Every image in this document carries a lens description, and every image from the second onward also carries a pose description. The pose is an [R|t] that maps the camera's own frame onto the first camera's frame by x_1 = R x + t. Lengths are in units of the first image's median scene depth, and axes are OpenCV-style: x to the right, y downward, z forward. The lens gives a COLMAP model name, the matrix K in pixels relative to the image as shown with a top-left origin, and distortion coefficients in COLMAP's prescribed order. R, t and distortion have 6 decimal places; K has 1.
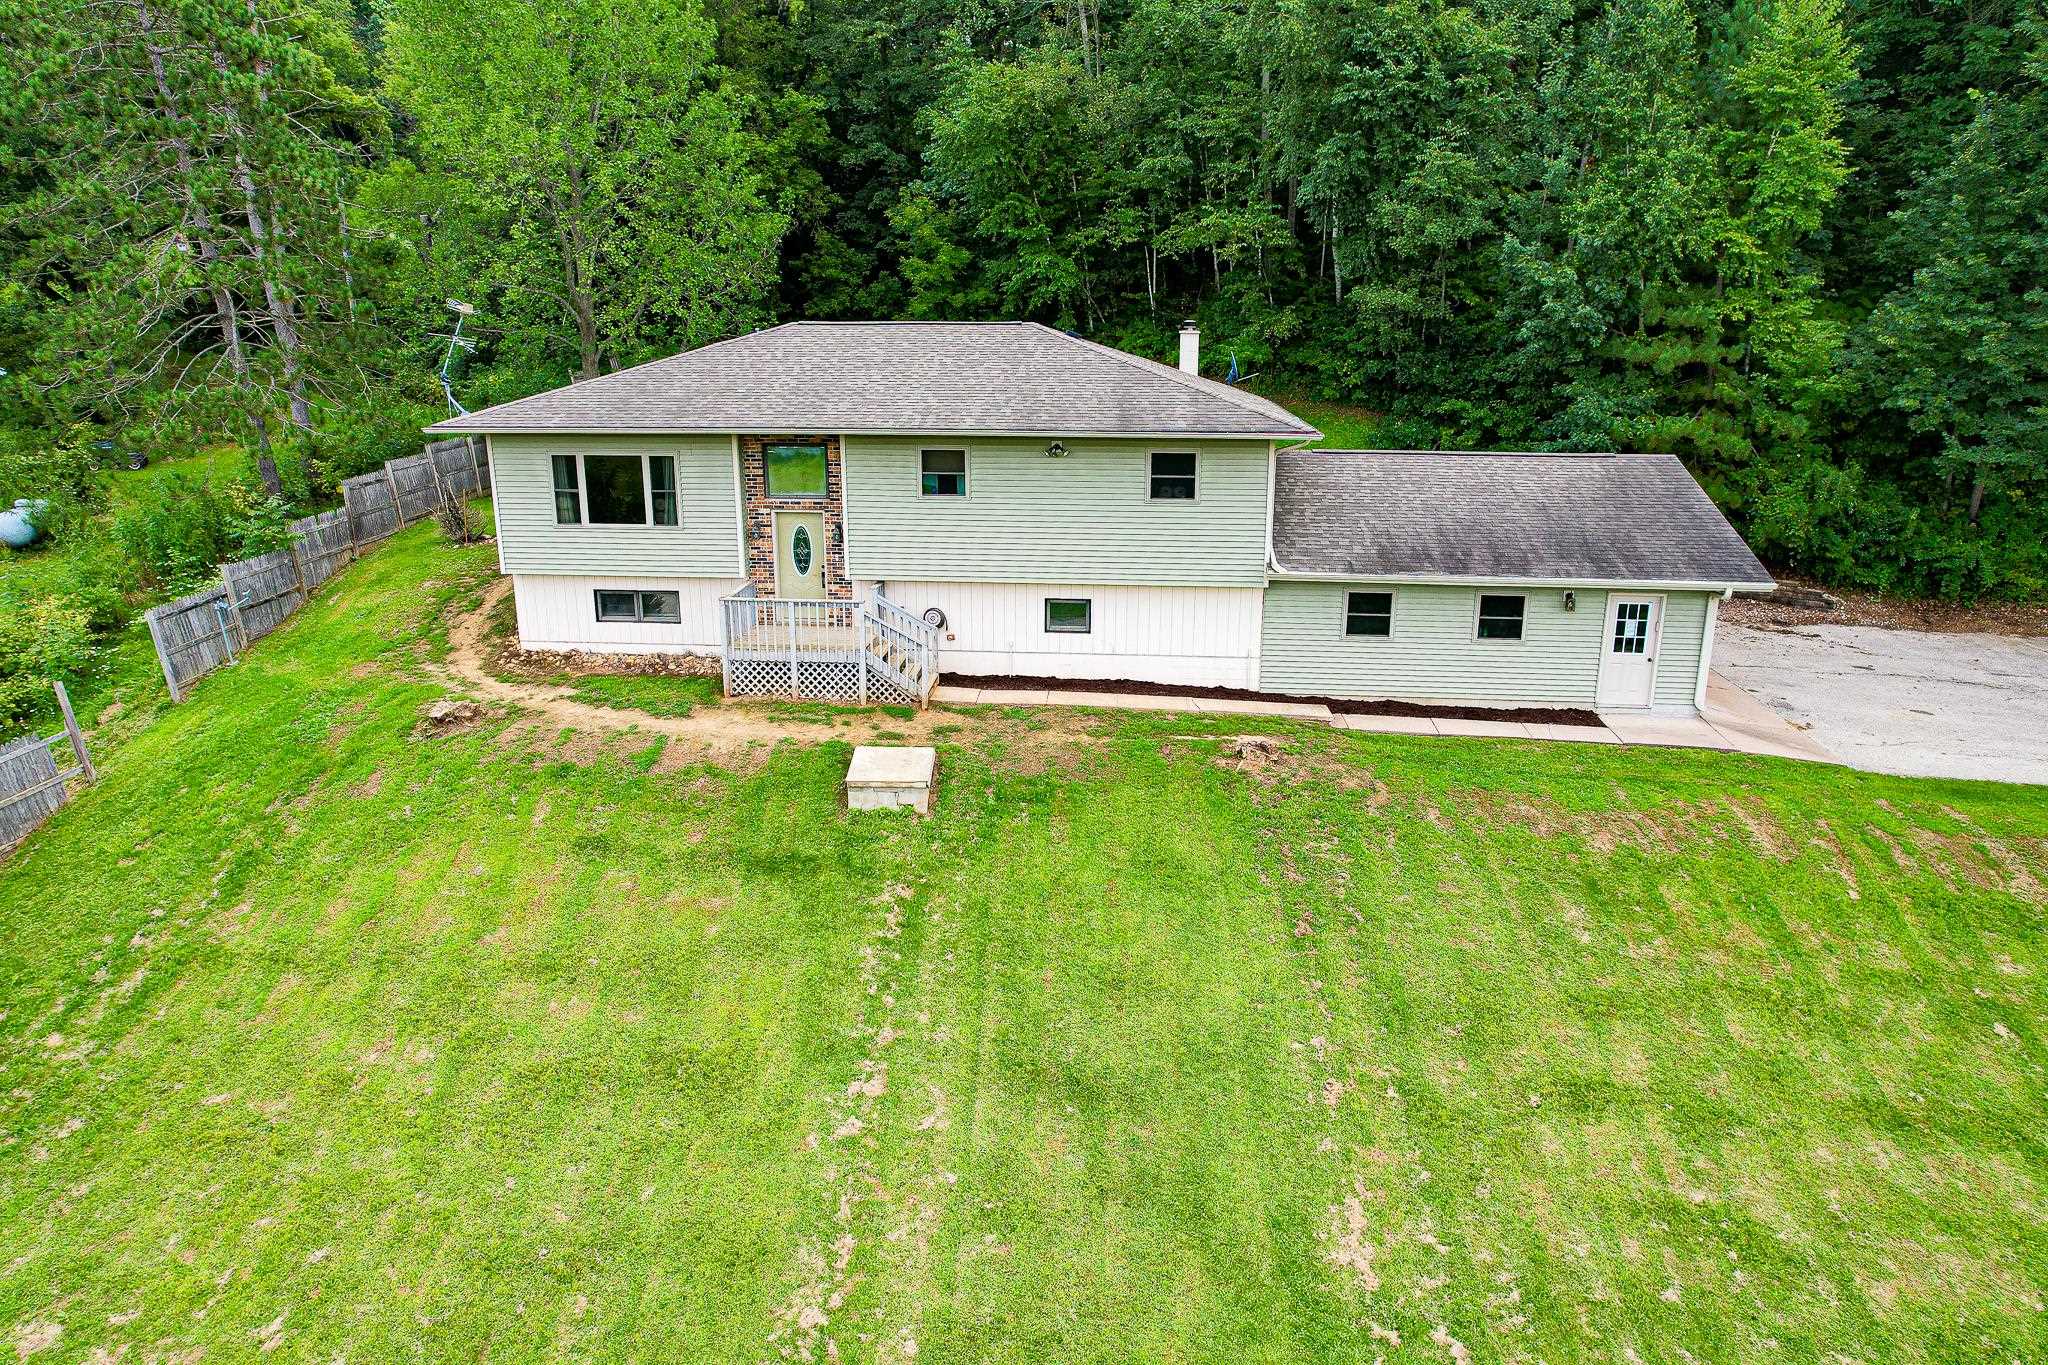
lens RADIAL K [[1313.0, 0, 1026.3], [0, 1313.0, 688.5], [0, 0, 1]] dist [-0.079771, 0.071177]
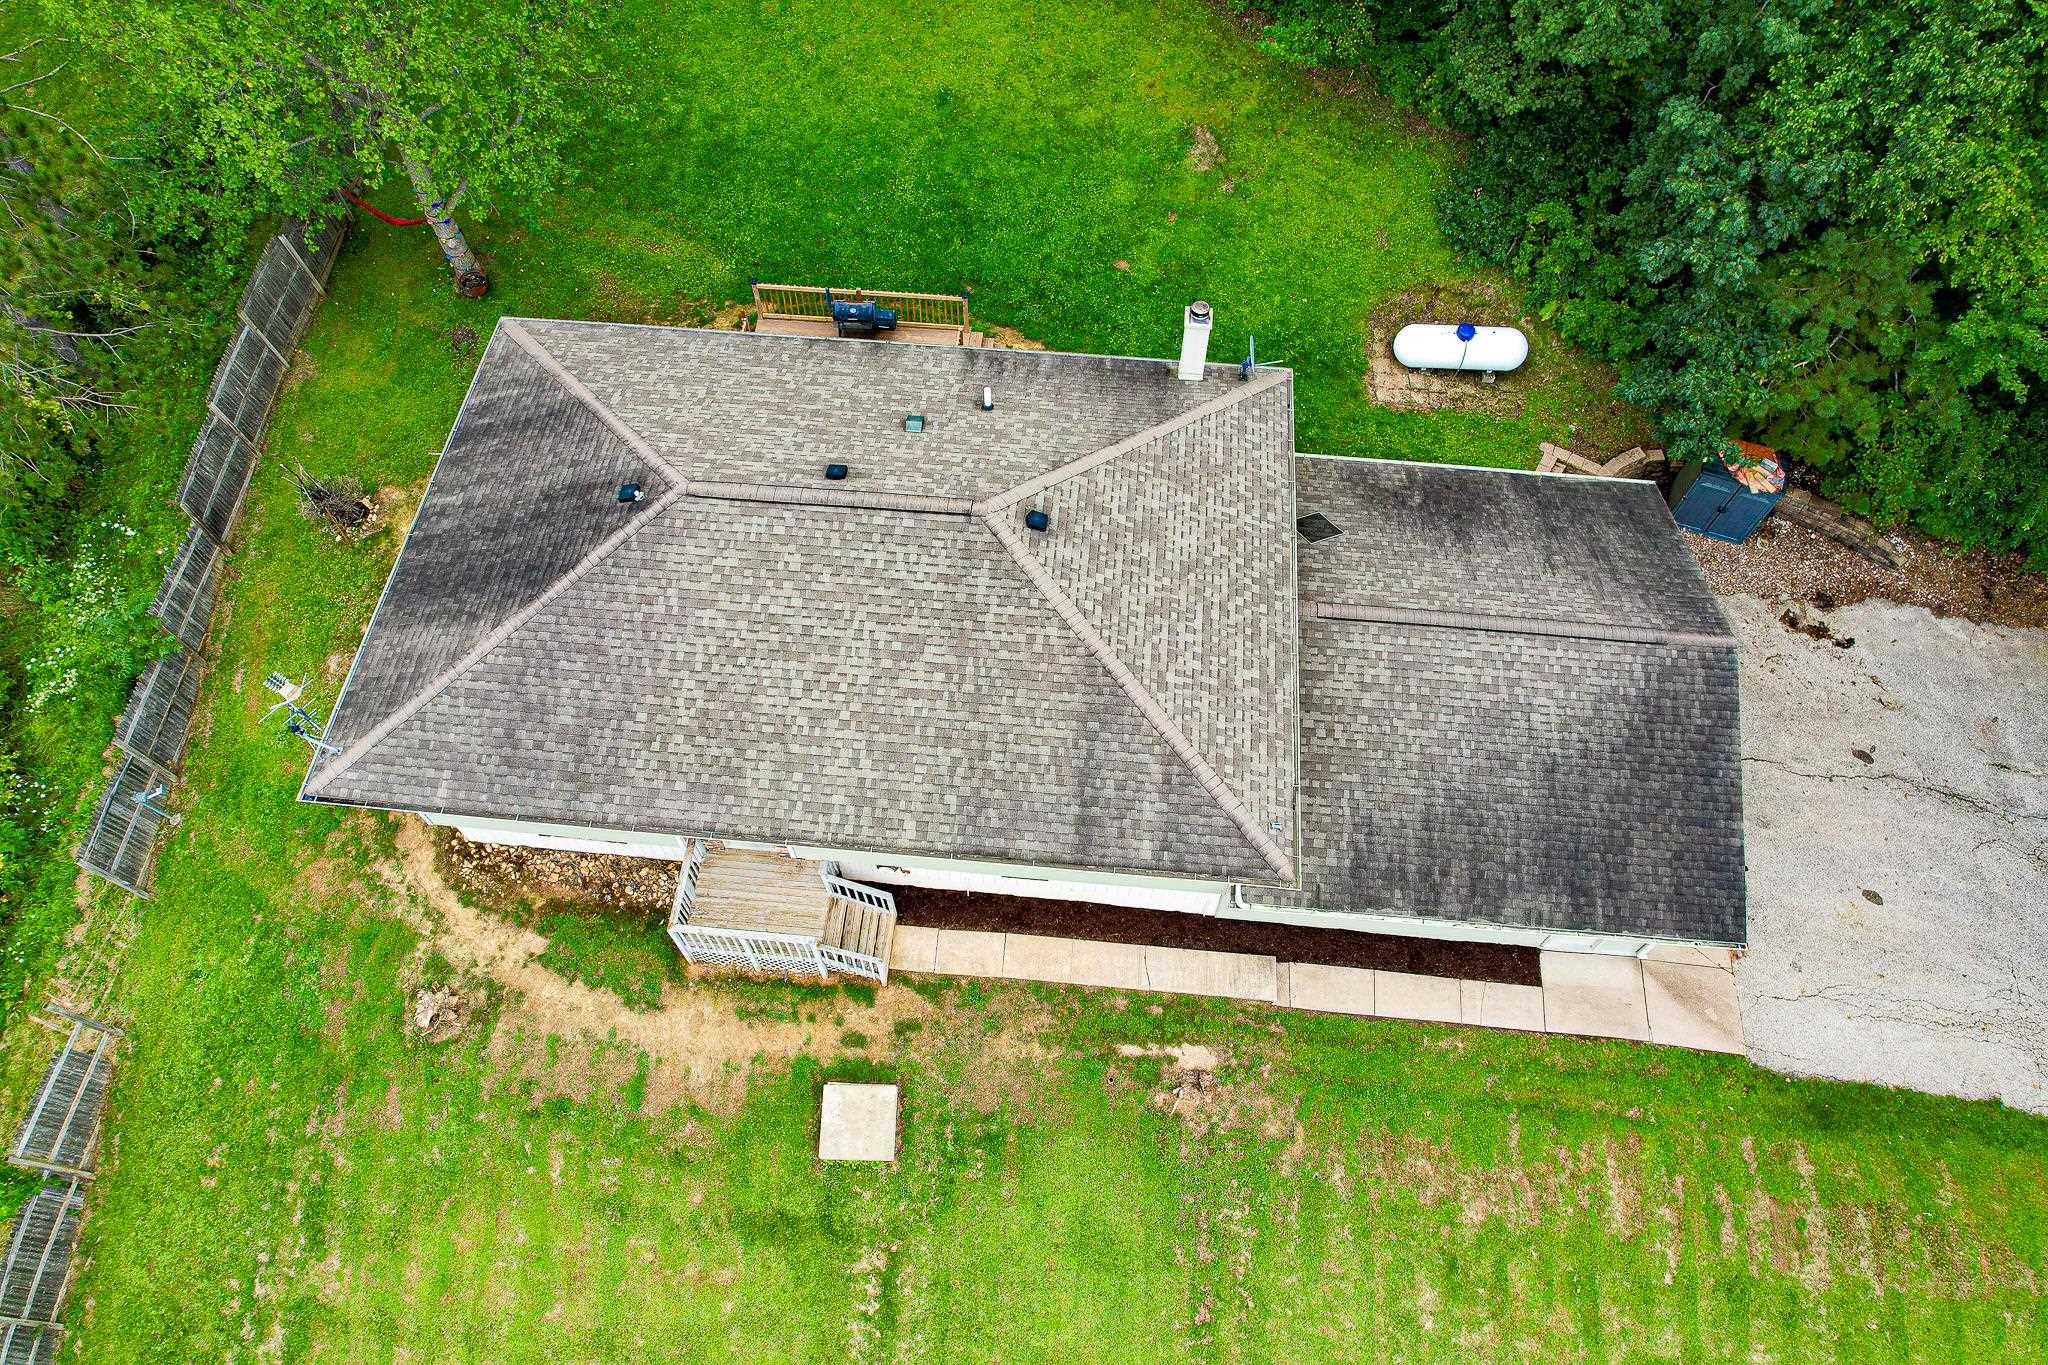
lens RADIAL K [[1313.0, 0, 1027.7], [0, 1313.0, 692.6], [0, 0, 1]] dist [-0.079771, 0.071177]
pose [[0.999992, 0.001216, -0.003751, 0.040580], [0.001704, 0.724582, 0.689187, -0.893144], [0.003556, -0.689188, 0.724574, 0.422643]]
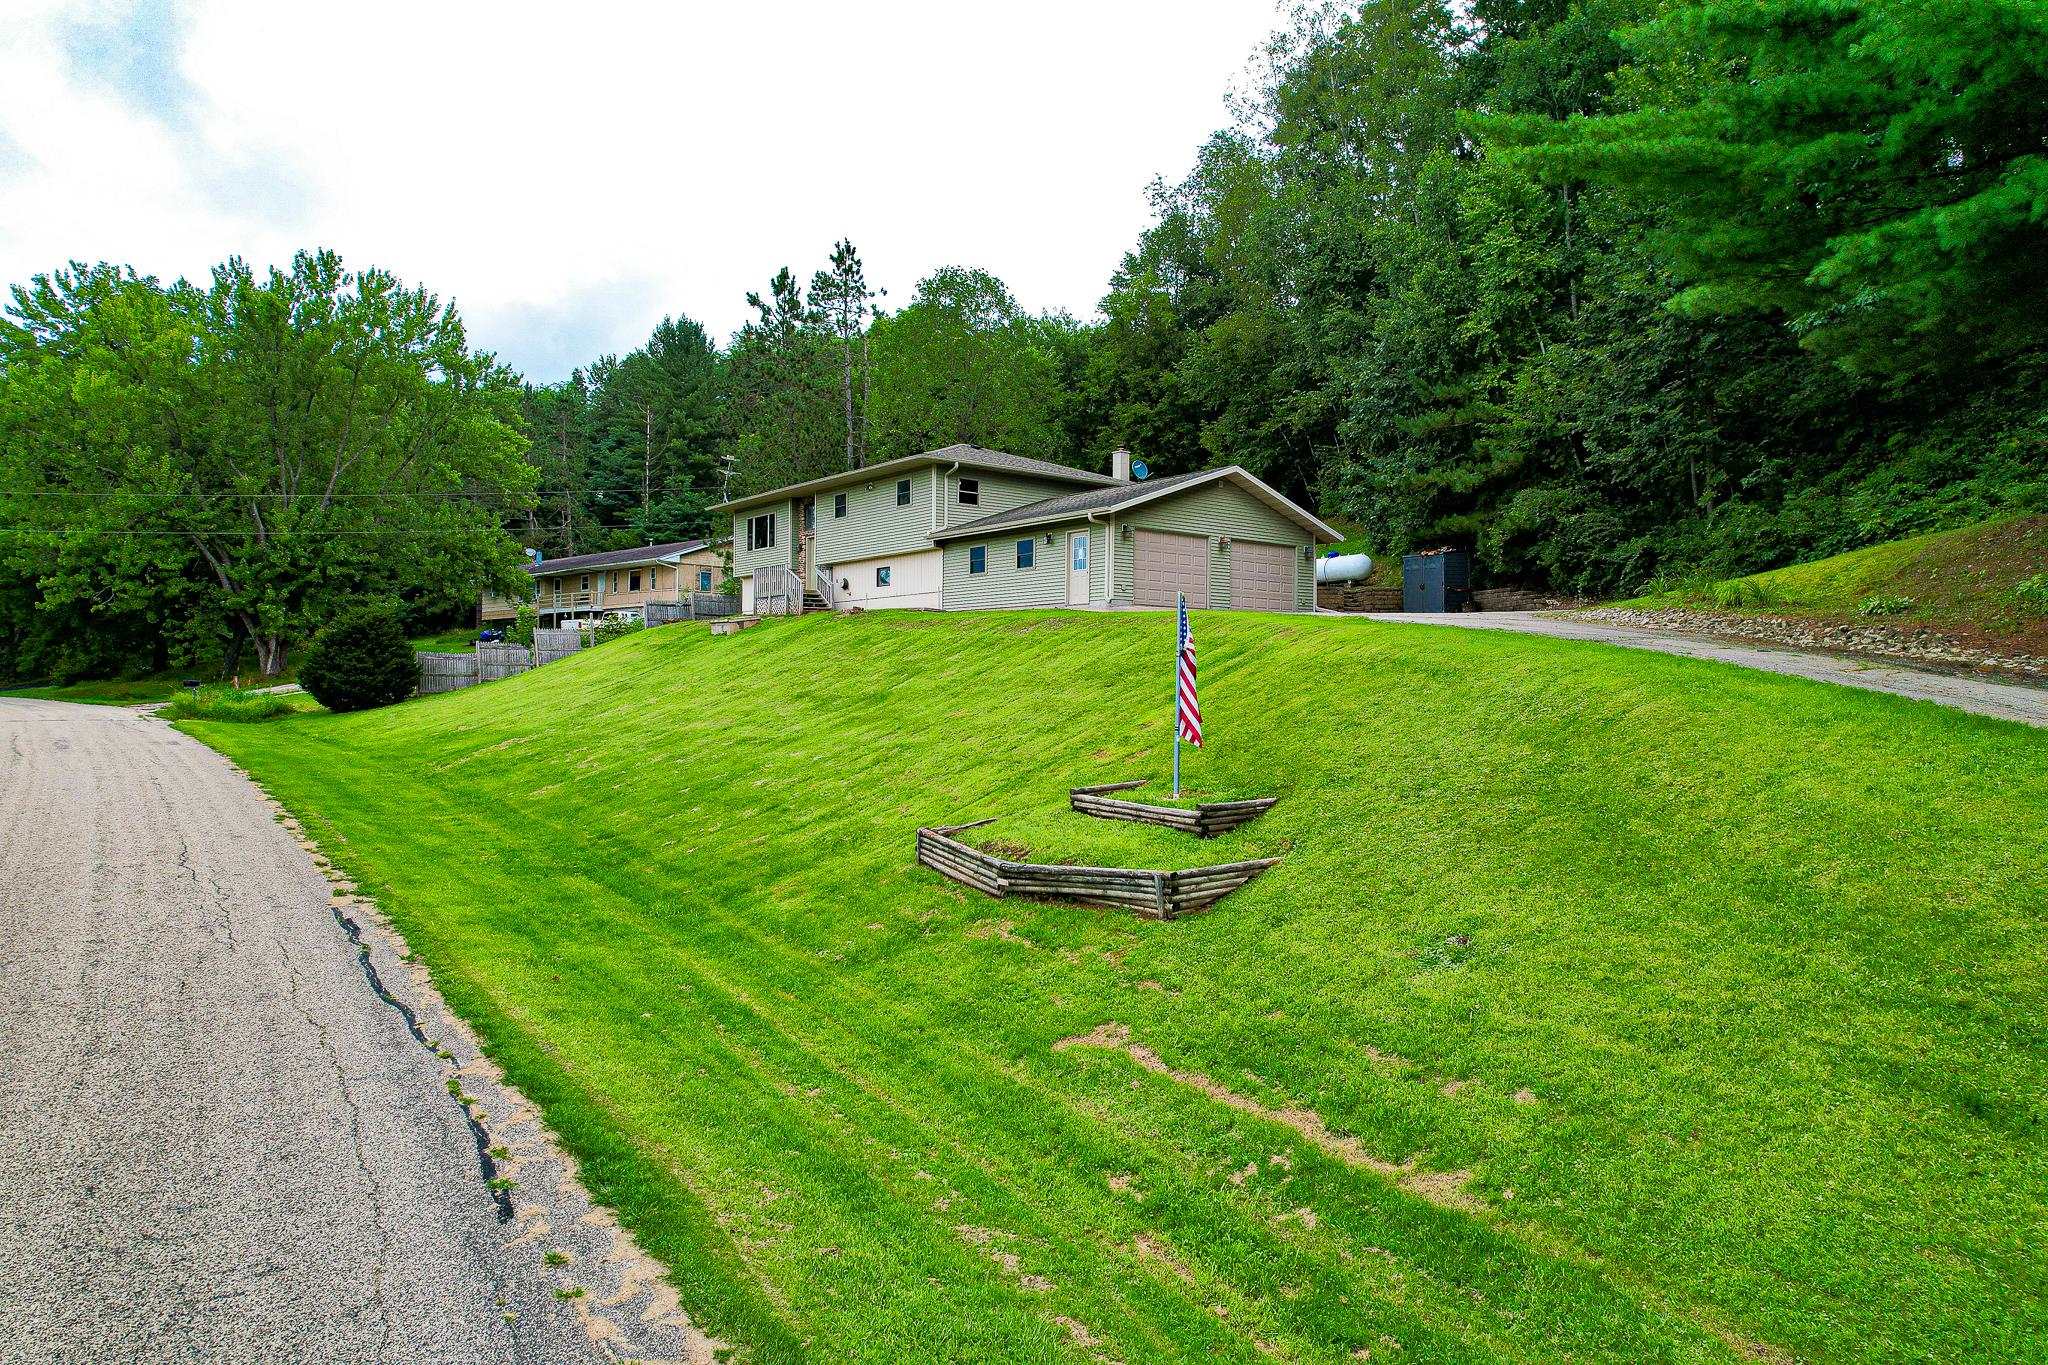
lens RADIAL K [[1313.0, 0, 1024.0], [0, 1313.0, 686.3], [0, 0, 1]] dist [-0.079771, 0.071177]
pose [[0.690144, -0.003801, -0.723663, 1.646682], [-0.199523, 0.960228, -0.195325, 0.452668], [0.695624, 0.279190, 0.661937, -0.052337]]
